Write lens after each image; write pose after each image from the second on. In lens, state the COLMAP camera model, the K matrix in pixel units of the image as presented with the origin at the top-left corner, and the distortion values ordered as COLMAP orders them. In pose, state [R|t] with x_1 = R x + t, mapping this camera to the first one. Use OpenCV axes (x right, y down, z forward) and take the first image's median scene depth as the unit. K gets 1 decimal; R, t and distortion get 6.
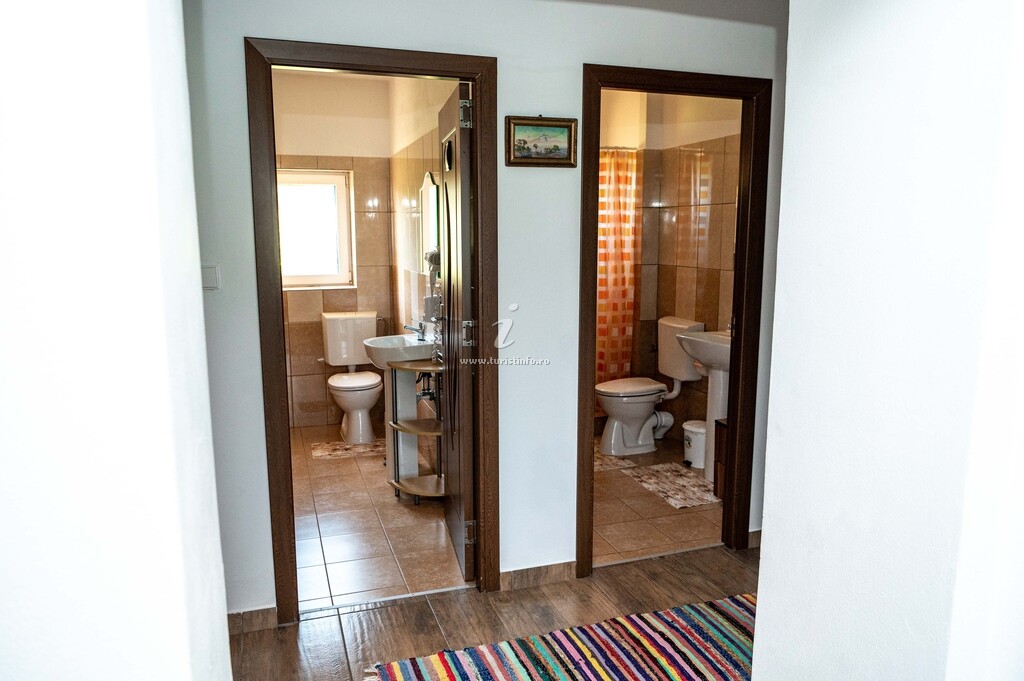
lens RADIAL K [[709.4, 0, 520.0], [0, 709.4, 341.7], [0, 0, 1]] dist [-0.023487, 0.007111]
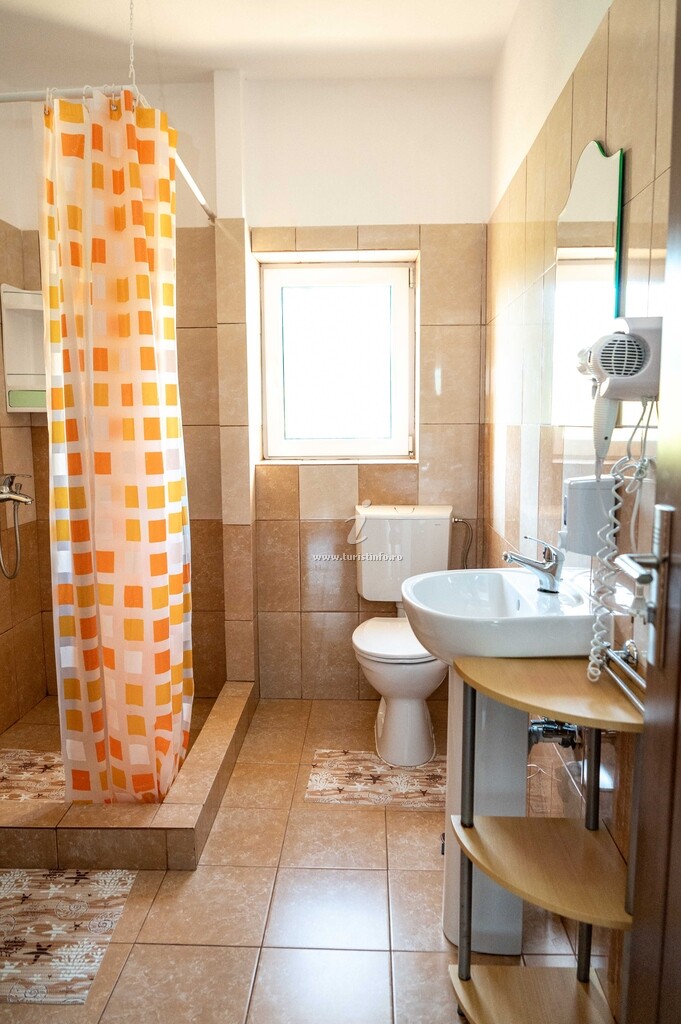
lens RADIAL K [[709.4, 0, 340.5], [0, 709.4, 512.0], [0, 0, 1]] dist [-0.023487, 0.007111]
pose [[0.928186, 0.042337, -0.369700, -0.083141], [-0.050580, 0.998640, -0.012626, -0.028499], [0.368663, 0.030419, 0.929065, 0.481150]]
